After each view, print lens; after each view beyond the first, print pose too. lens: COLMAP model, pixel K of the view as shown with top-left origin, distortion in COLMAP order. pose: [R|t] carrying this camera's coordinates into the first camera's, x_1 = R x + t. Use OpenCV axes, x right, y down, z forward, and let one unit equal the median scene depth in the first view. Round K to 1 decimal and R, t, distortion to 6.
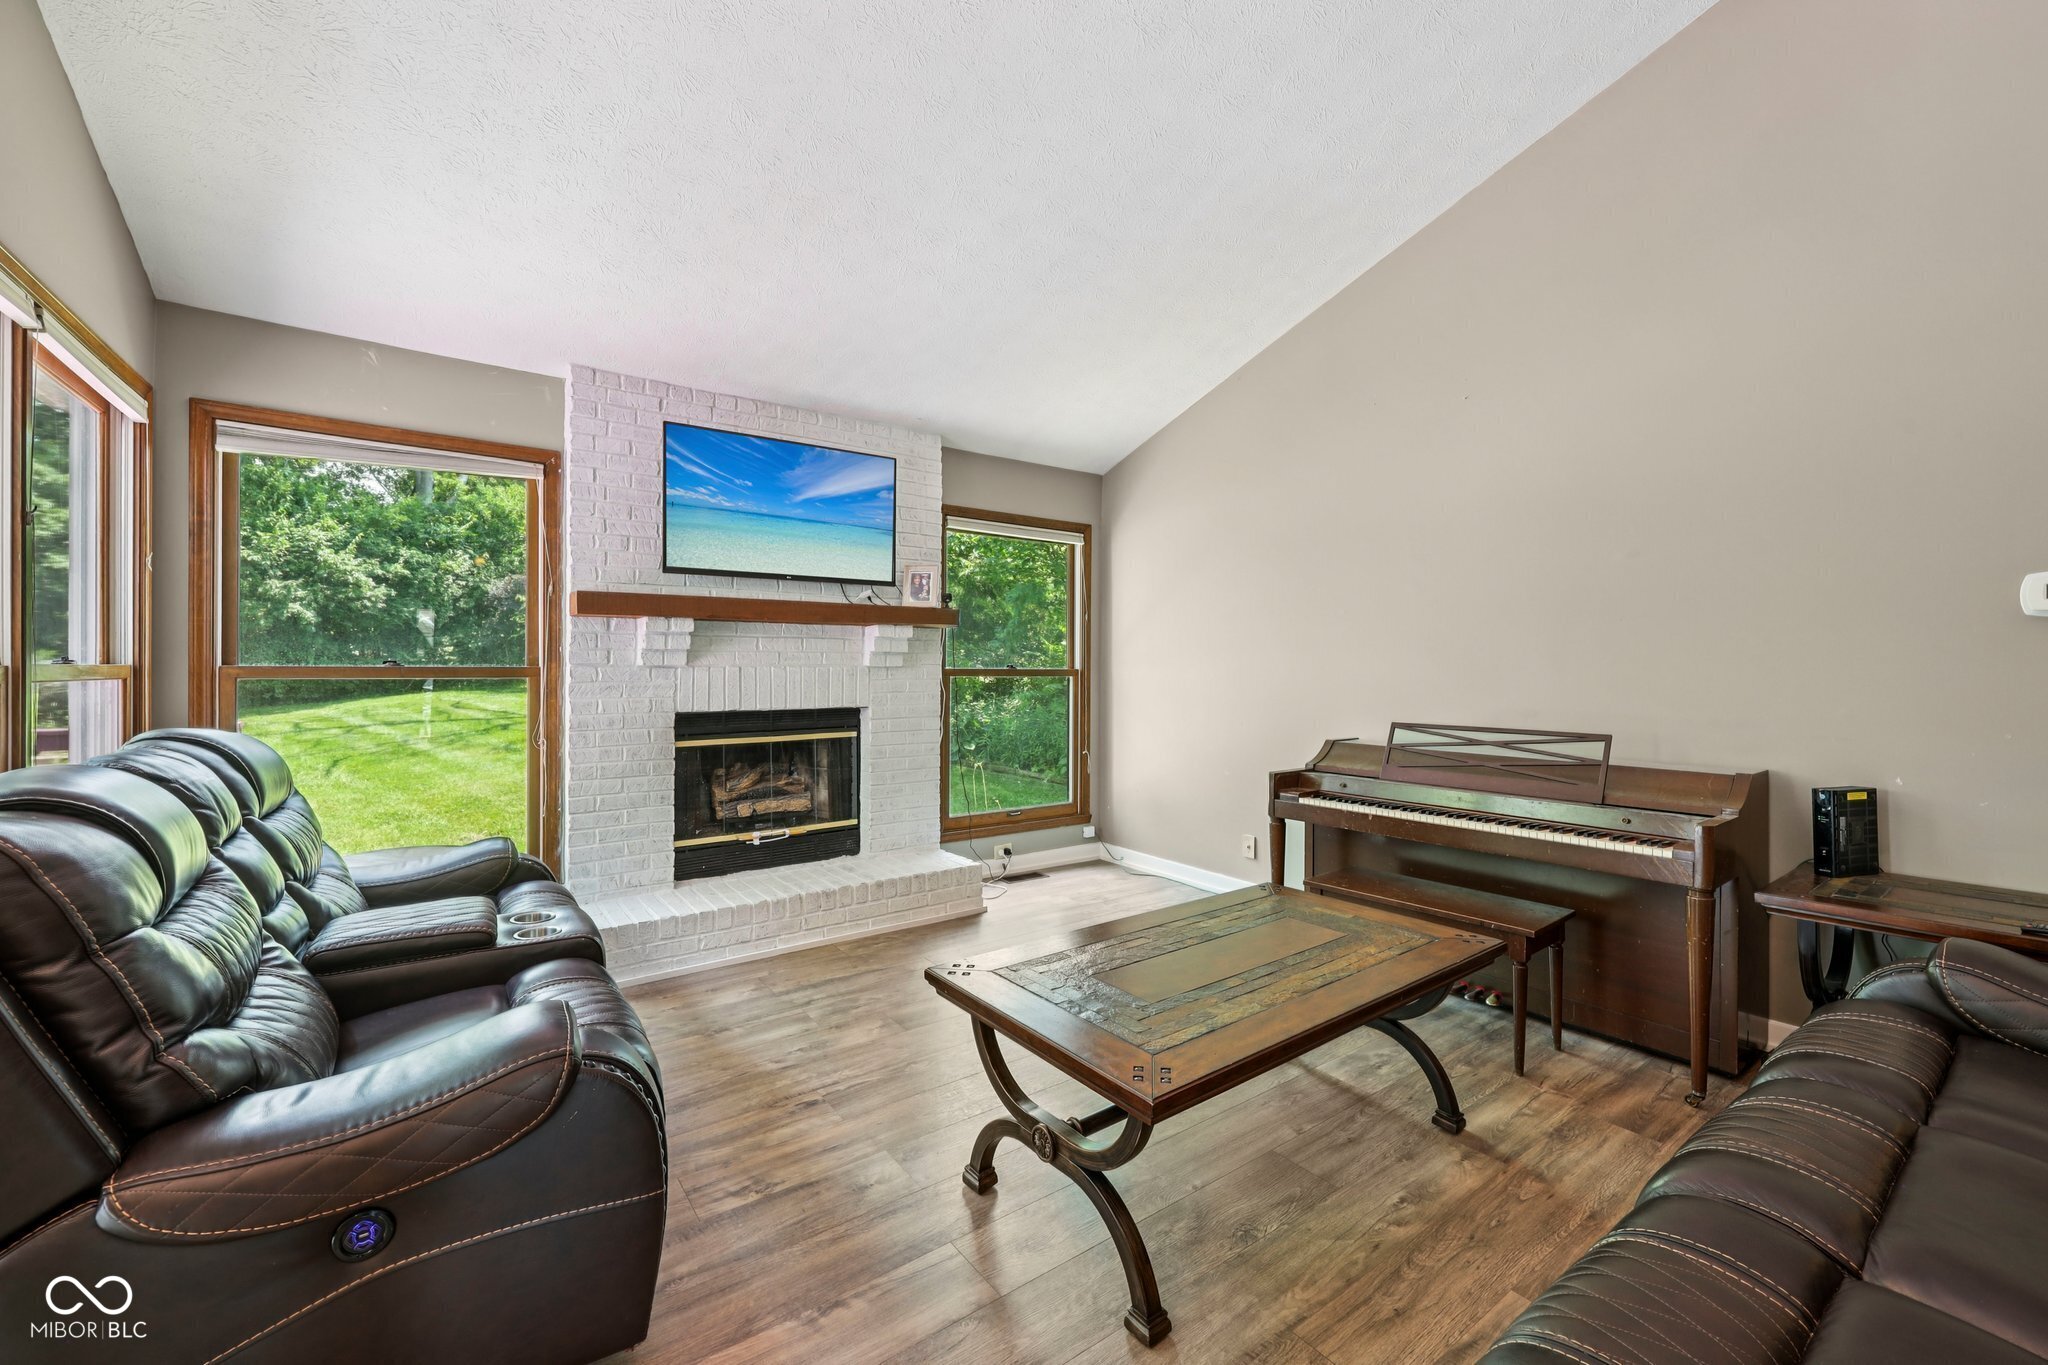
lens RADIAL K [[832.2, 0, 997.3], [0, 832.2, 662.3], [0, 0, 1]] dist [-0.002180, 0.000783]
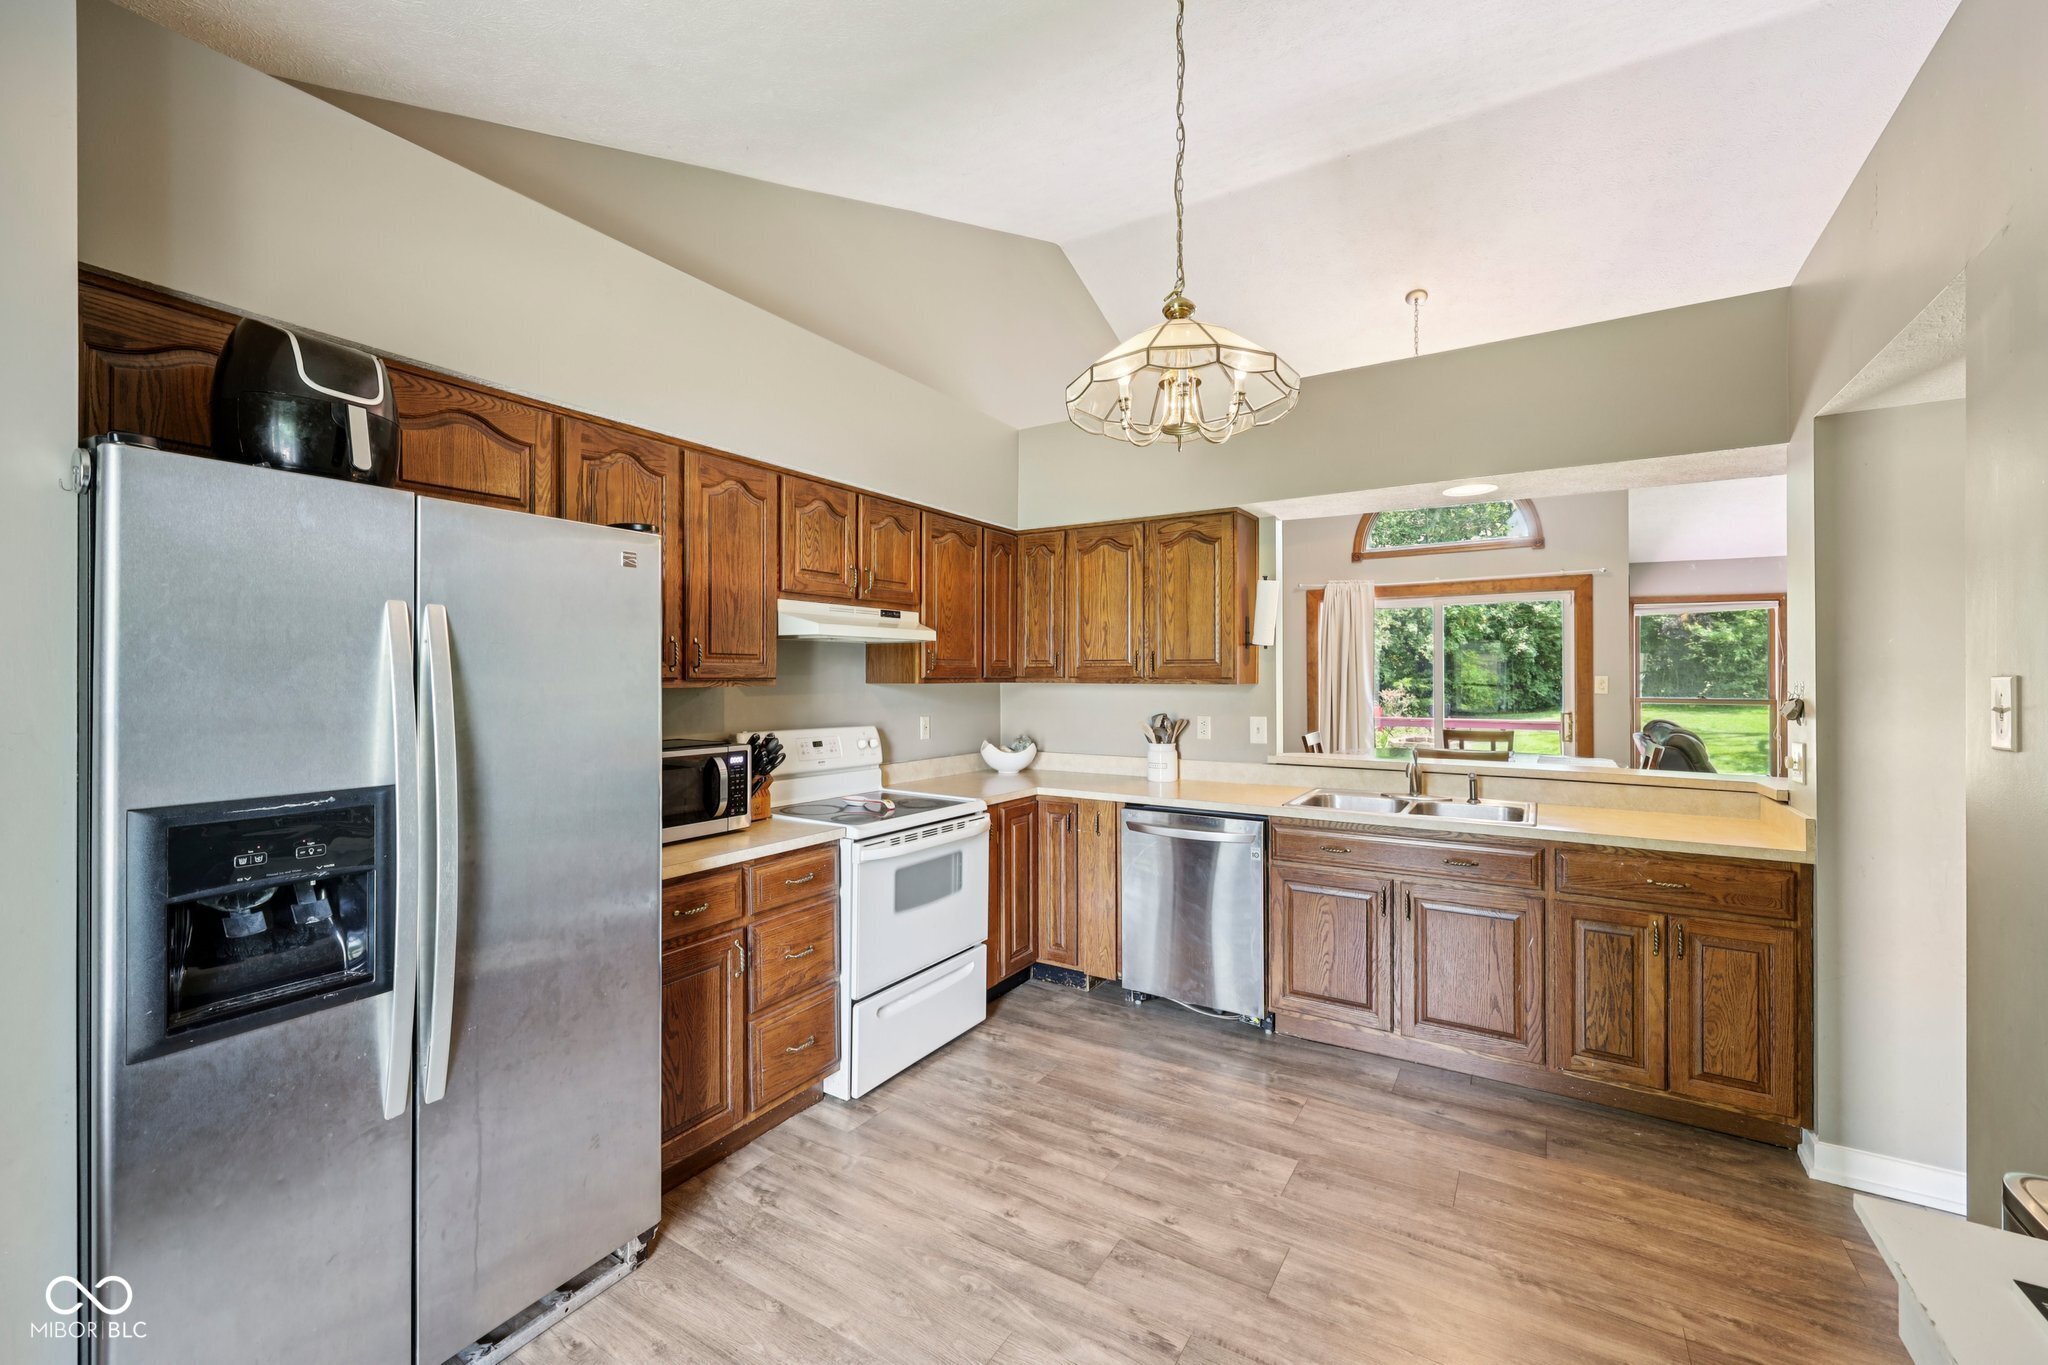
lens RADIAL K [[832.2, 0, 1043.7], [0, 832.2, 681.7], [0, 0, 1]] dist [-0.002180, 0.000783]
pose [[0.406040, 0.001942, -0.913853, 0.581636], [0.002739, 0.999991, 0.003342, -0.048565], [0.913851, -0.003860, 0.406031, -1.459185]]
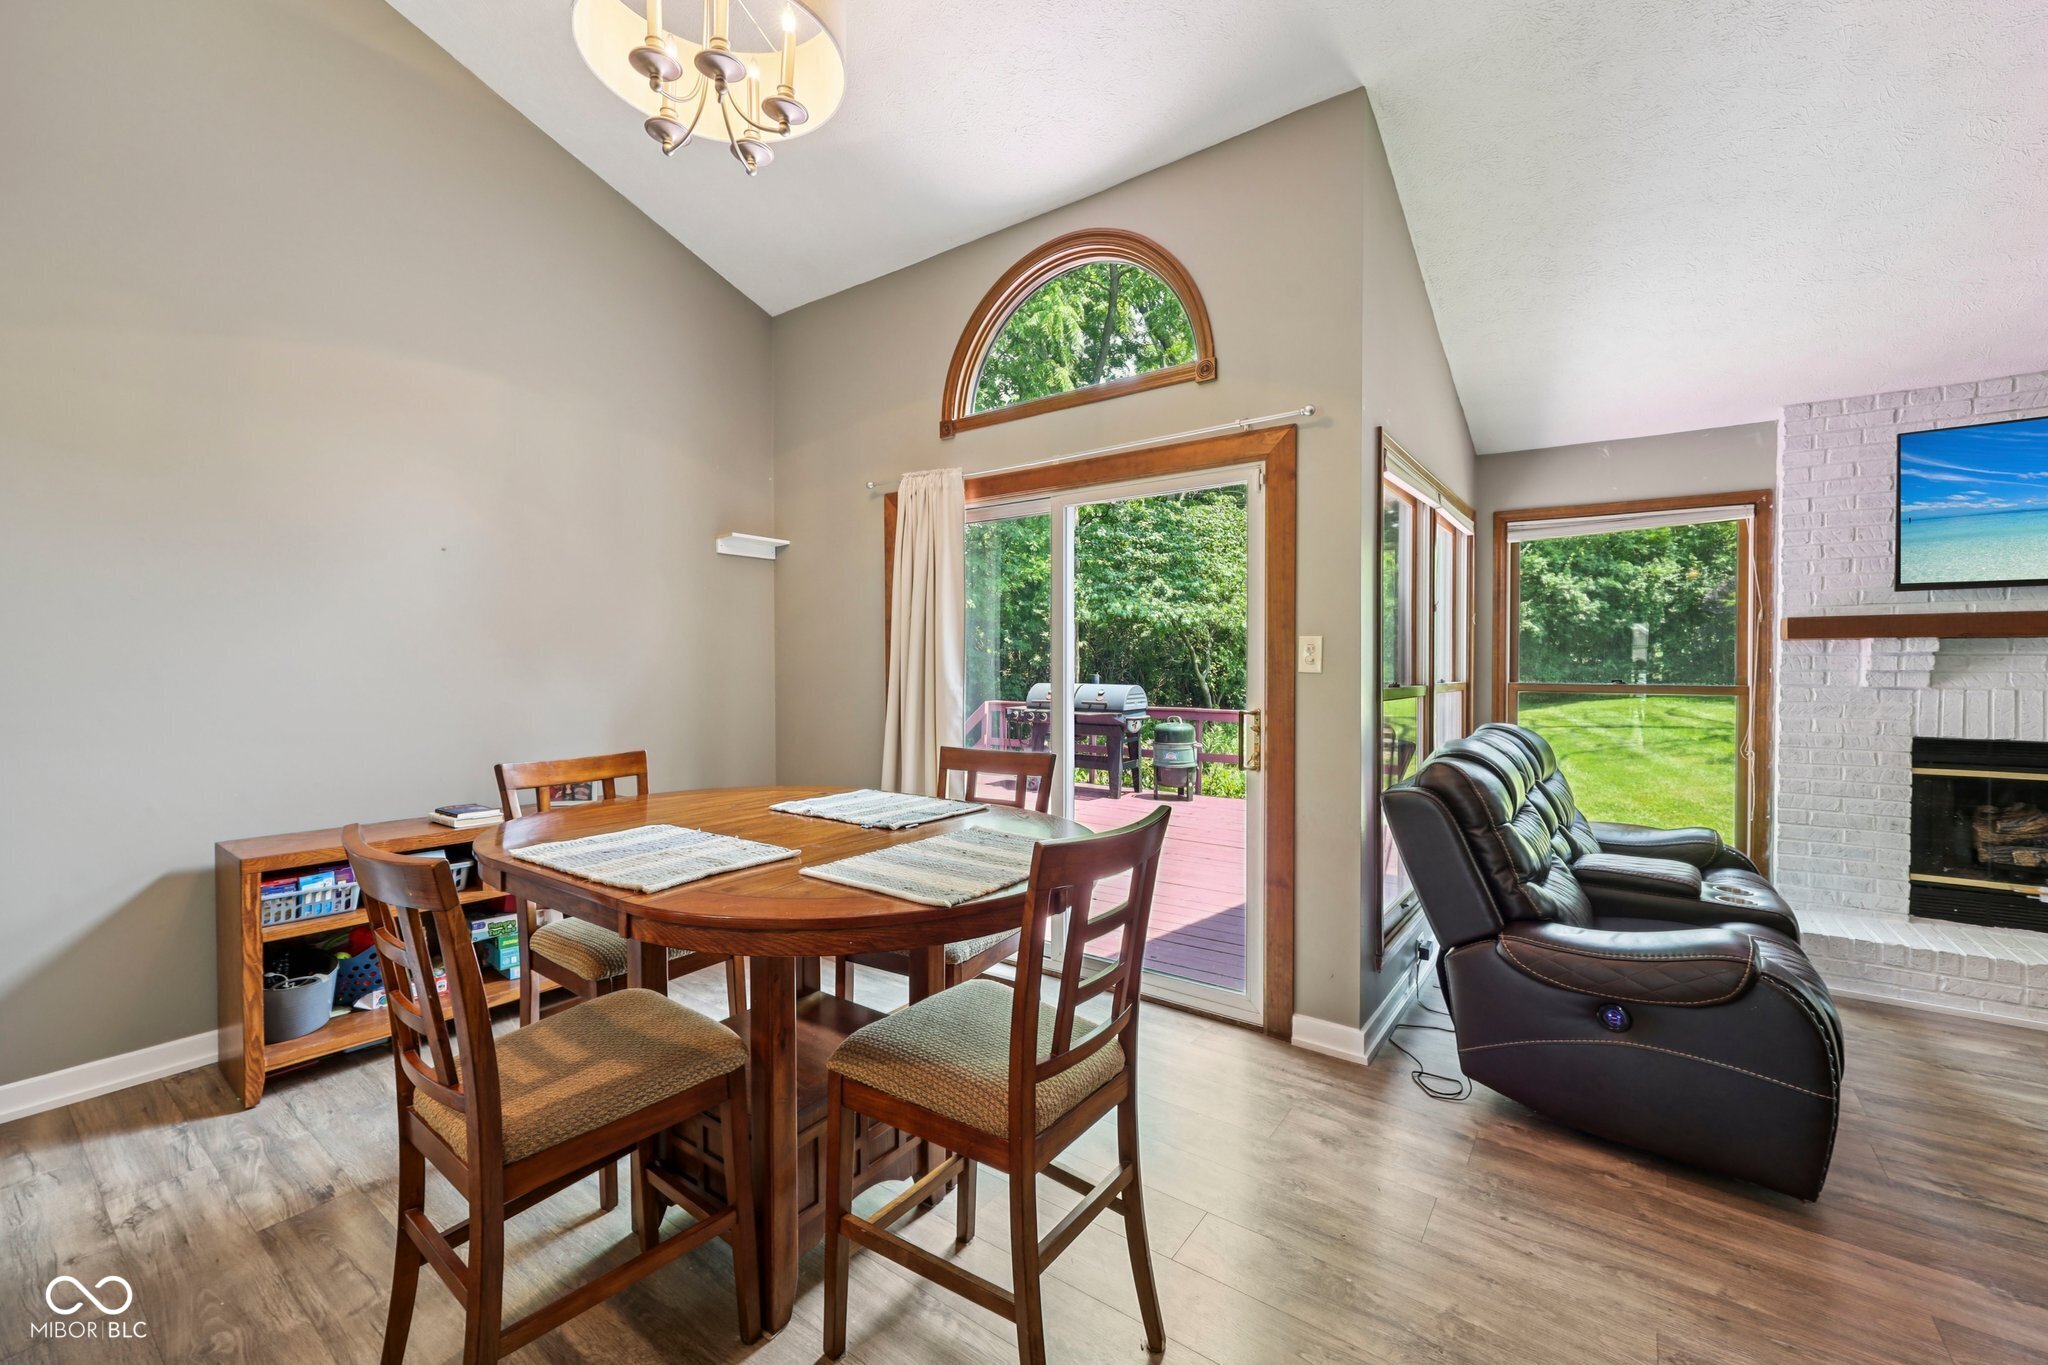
lens RADIAL K [[832.2, 0, 1044.0], [0, 832.2, 675.2], [0, 0, 1]] dist [-0.002180, 0.000783]
pose [[0.343153, 0.010506, -0.939221, 0.171623], [0.000591, 0.999935, 0.011401, -0.022580], [0.939279, -0.004468, 0.343125, -0.269119]]
